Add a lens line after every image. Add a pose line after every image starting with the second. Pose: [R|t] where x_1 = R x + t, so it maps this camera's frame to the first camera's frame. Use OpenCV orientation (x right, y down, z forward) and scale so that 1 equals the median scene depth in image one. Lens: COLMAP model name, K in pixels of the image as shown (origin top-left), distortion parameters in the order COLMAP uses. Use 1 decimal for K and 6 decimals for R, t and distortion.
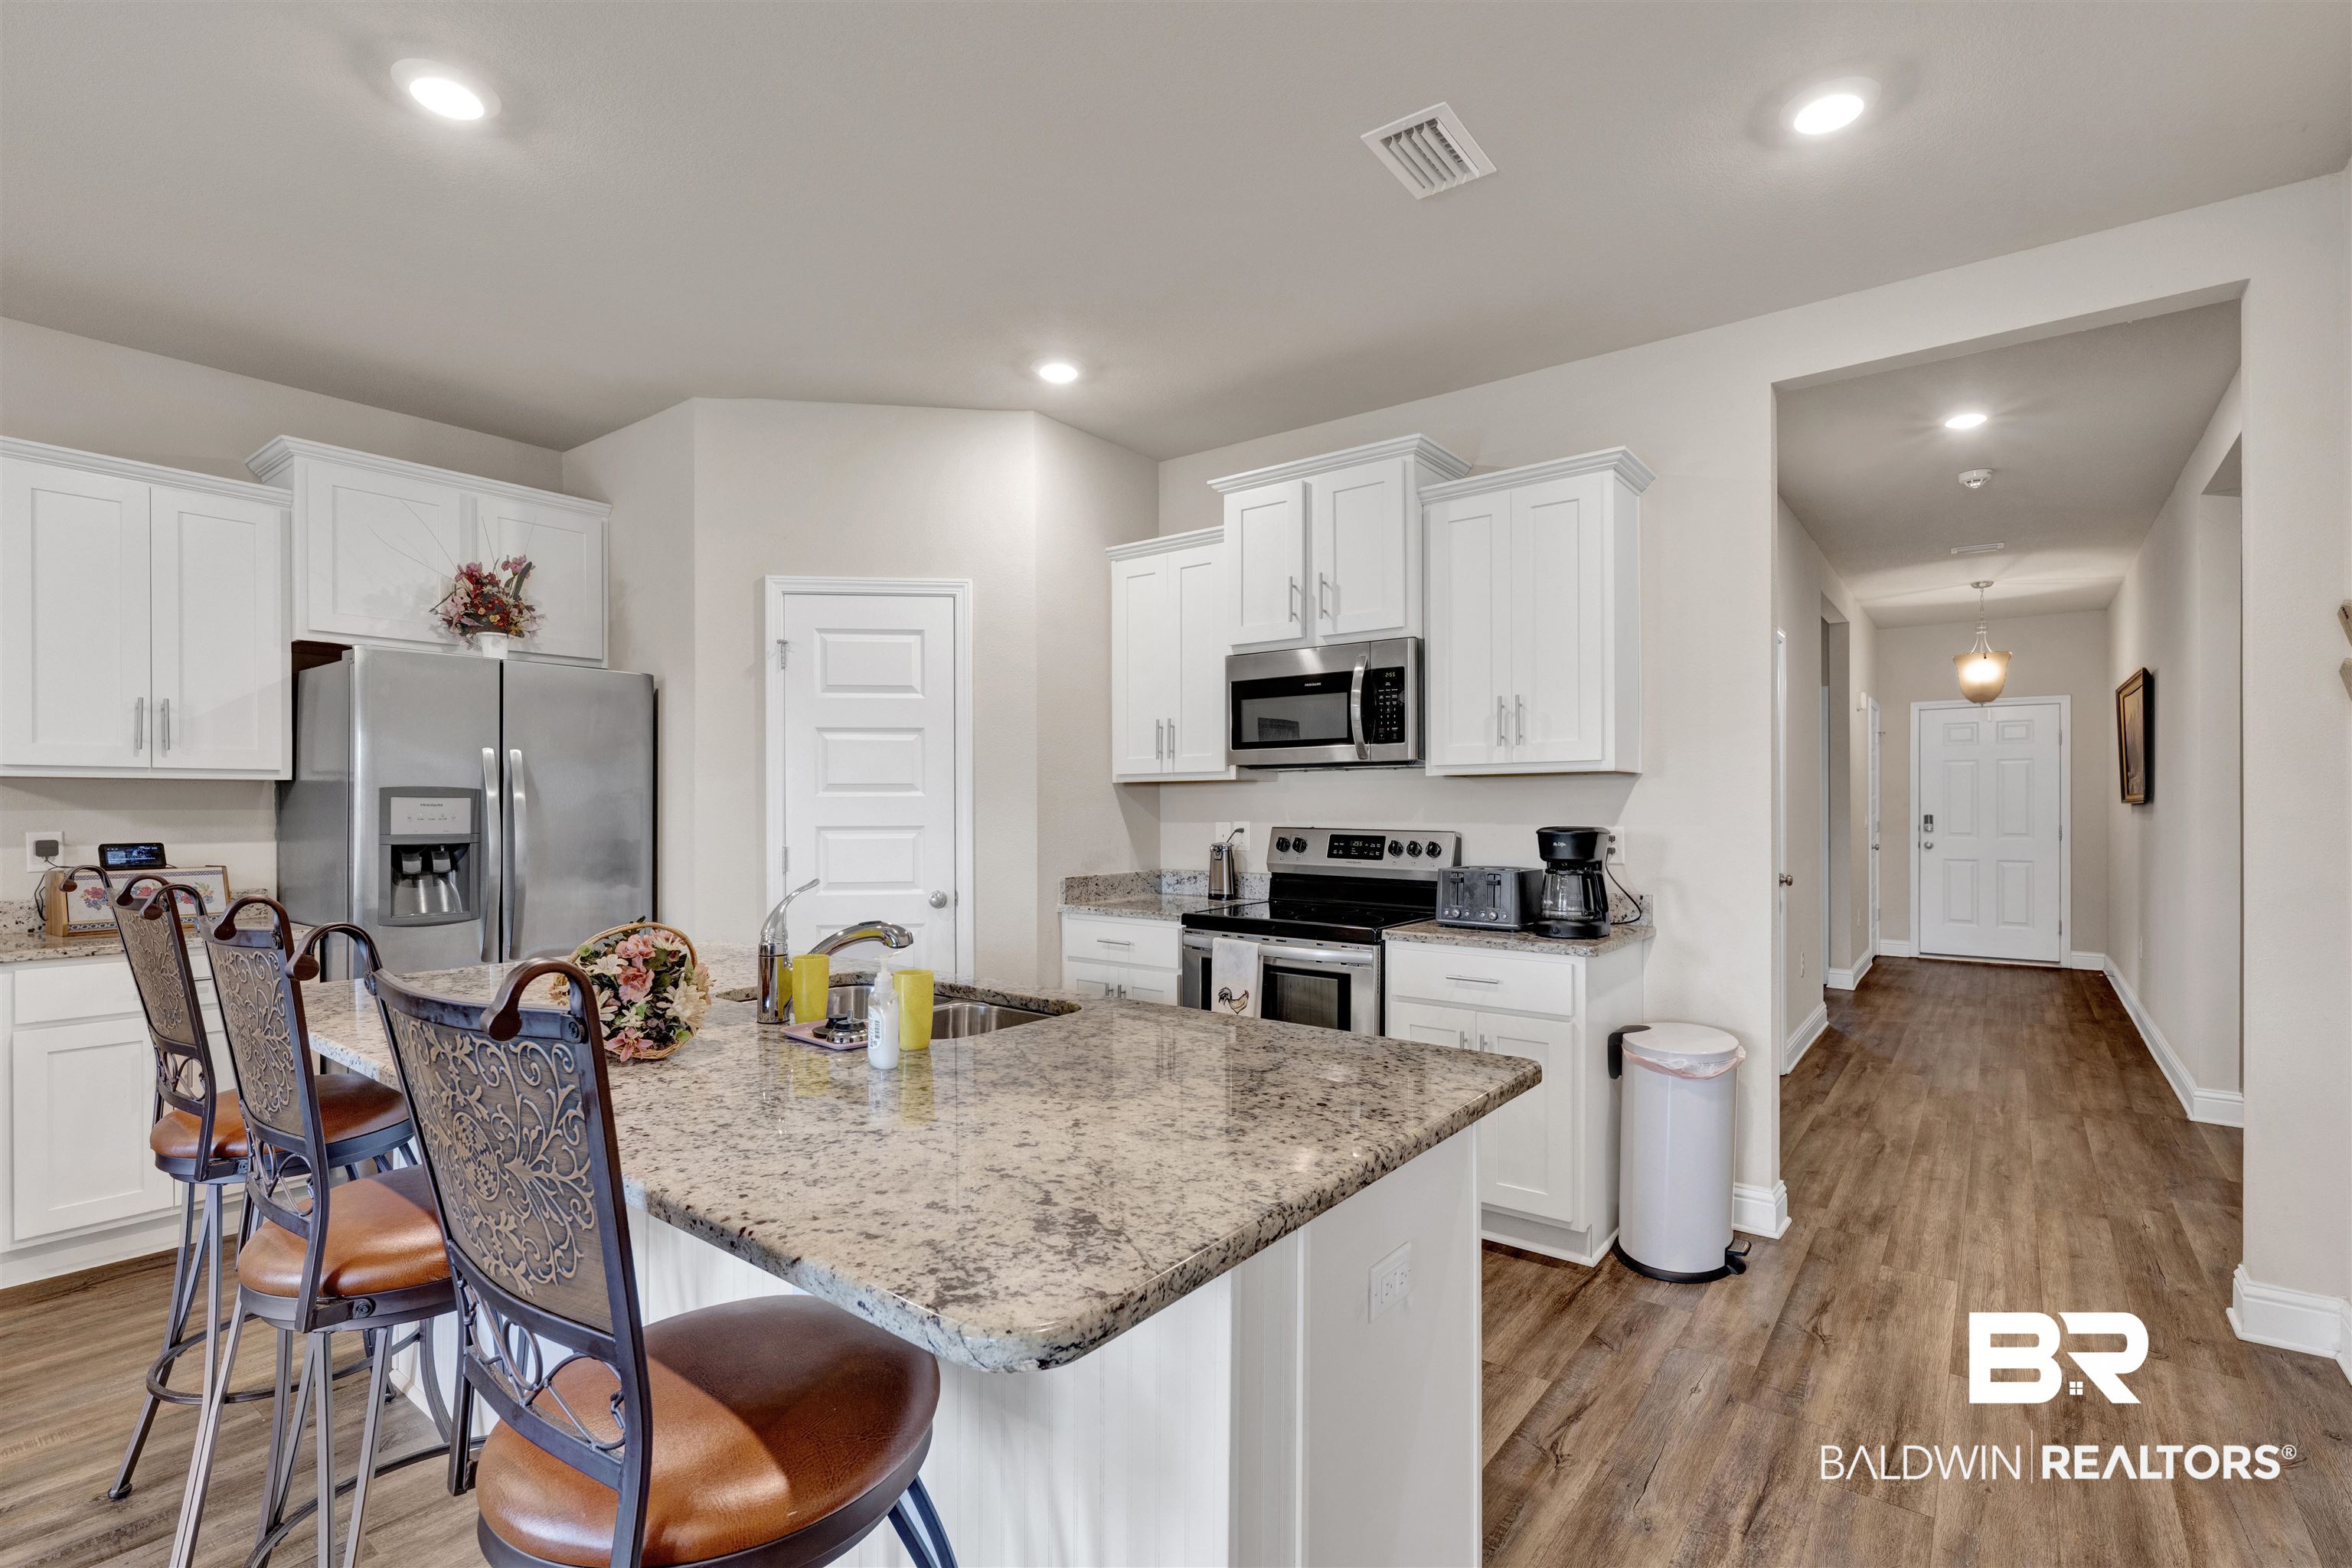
lens RADIAL K [[1091.1, 0, 1158.8], [0, 1091.1, 801.8], [0, 0, 1]] dist [-0.002049, -0.000111]
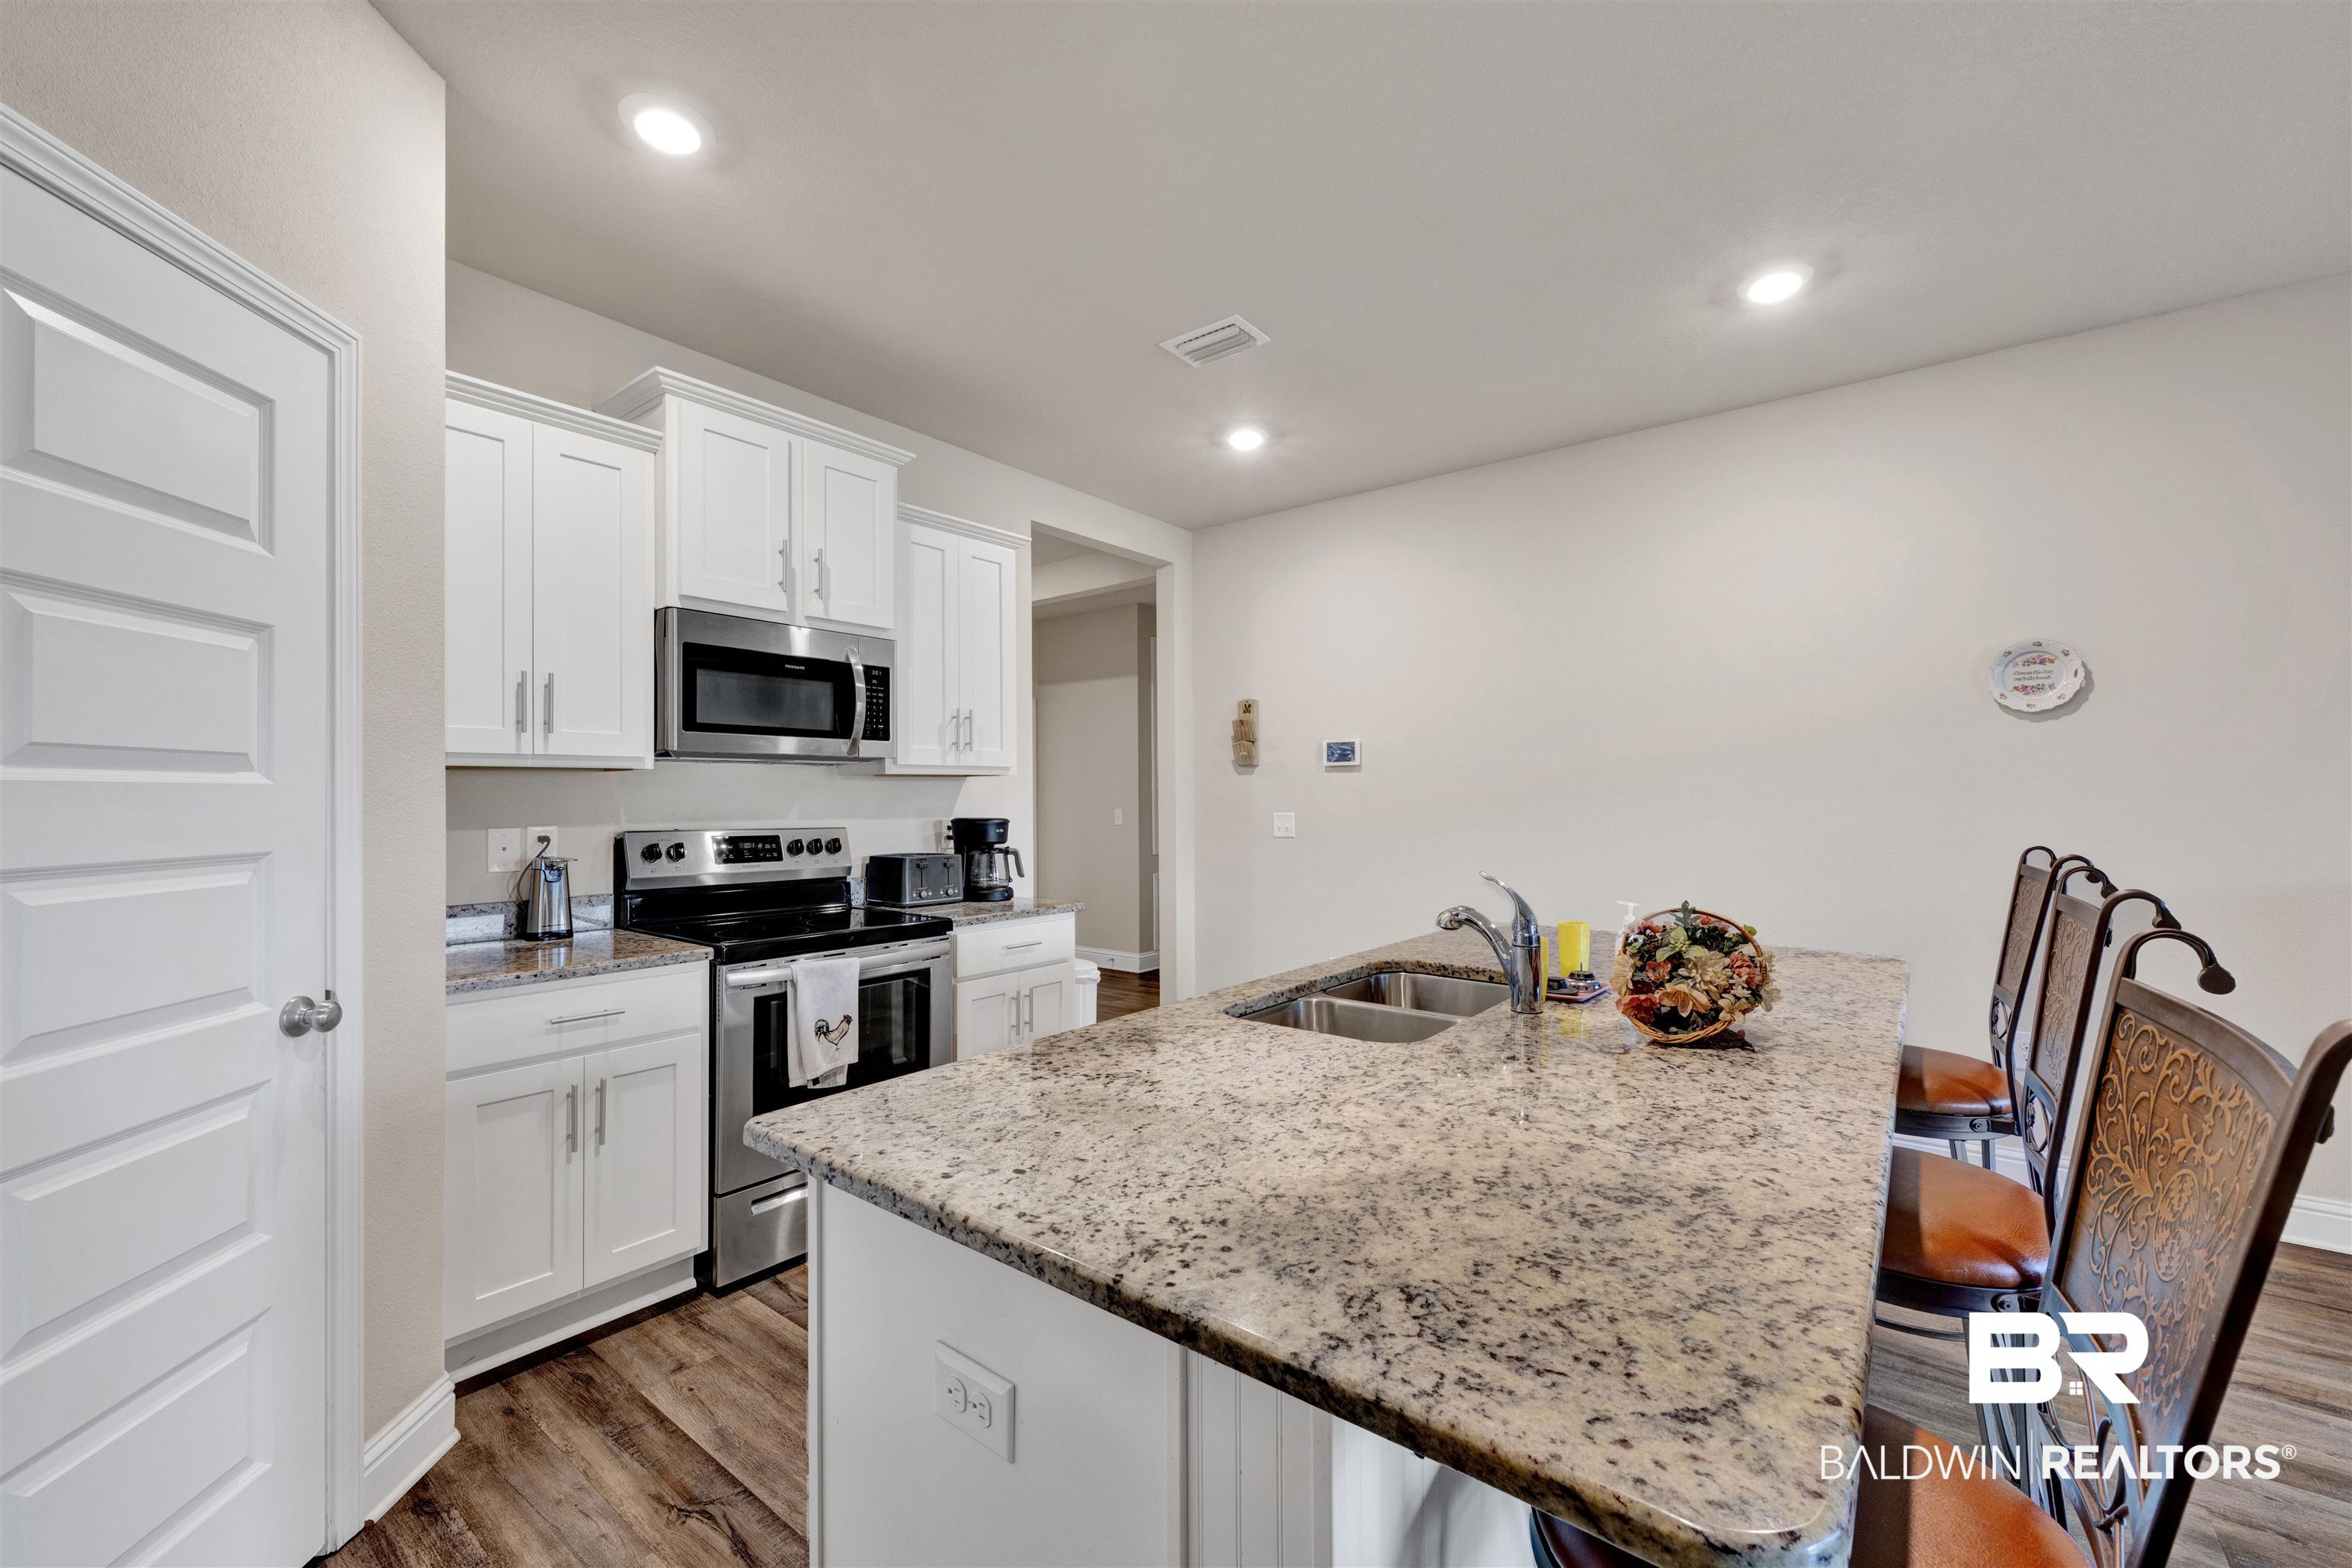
lens RADIAL K [[945.6, 0, 1168.9], [0, 945.6, 790.1], [0, 0, 1]] dist [-0.002594, -0.000293]
pose [[-0.006539, 0.011833, 0.999909, -0.628041], [0.002951, 0.999926, -0.011814, 0.002995], [-0.999974, 0.002874, -0.006574, 0.688827]]
